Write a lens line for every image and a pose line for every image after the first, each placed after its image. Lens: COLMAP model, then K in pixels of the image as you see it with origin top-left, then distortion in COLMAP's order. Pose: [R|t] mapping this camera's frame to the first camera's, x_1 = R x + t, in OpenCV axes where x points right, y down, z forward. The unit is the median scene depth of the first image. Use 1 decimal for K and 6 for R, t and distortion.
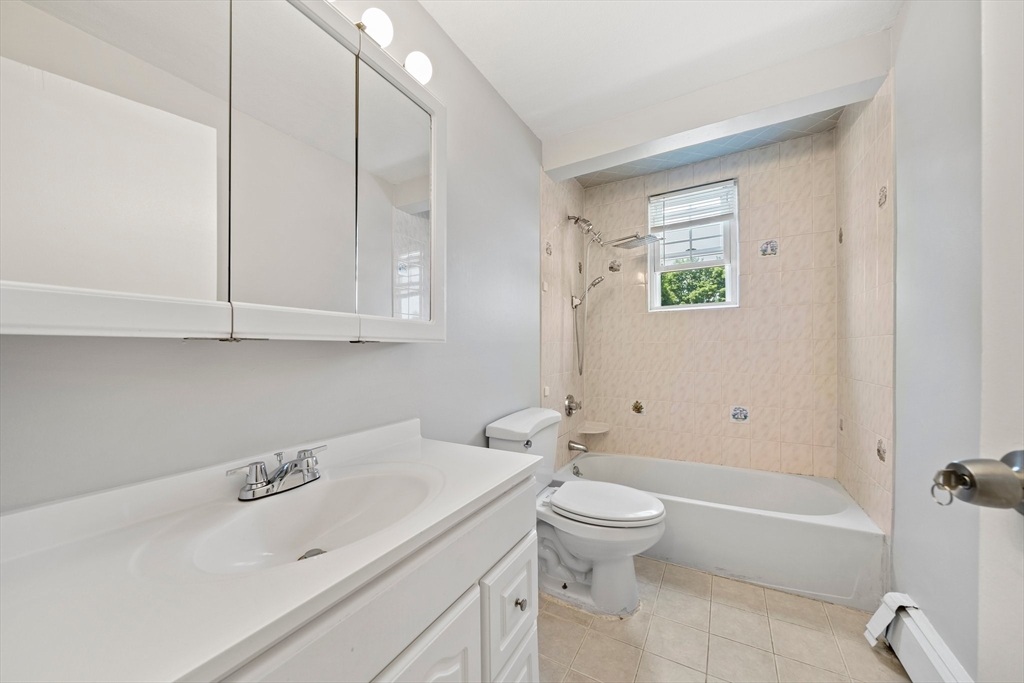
lens RADIAL K [[364.3, 0, 510.9], [0, 364.3, 344.8], [0, 0, 1]] dist [-0.002518, -0.000123]
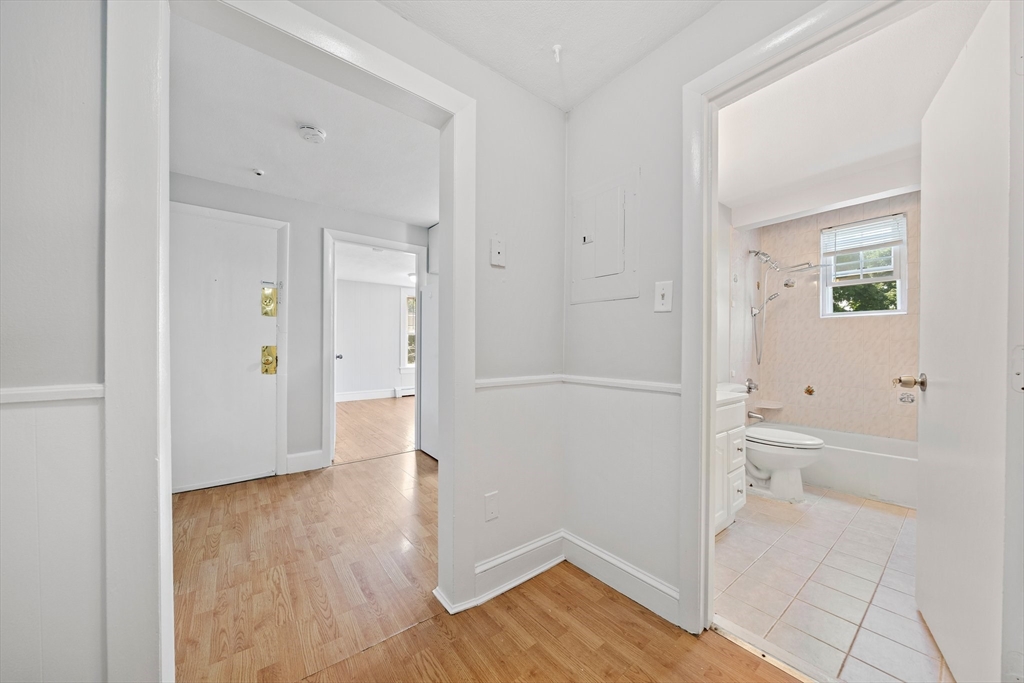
lens RADIAL K [[356.4, 0, 516.2], [0, 356.4, 342.8], [0, 0, 1]] dist [-0.001634, -0.000106]
pose [[0.929300, 0.006396, -0.369270, -0.169346], [-0.003467, 0.999957, 0.008595, -0.008540], [0.369309, -0.006707, 0.929283, -0.610935]]
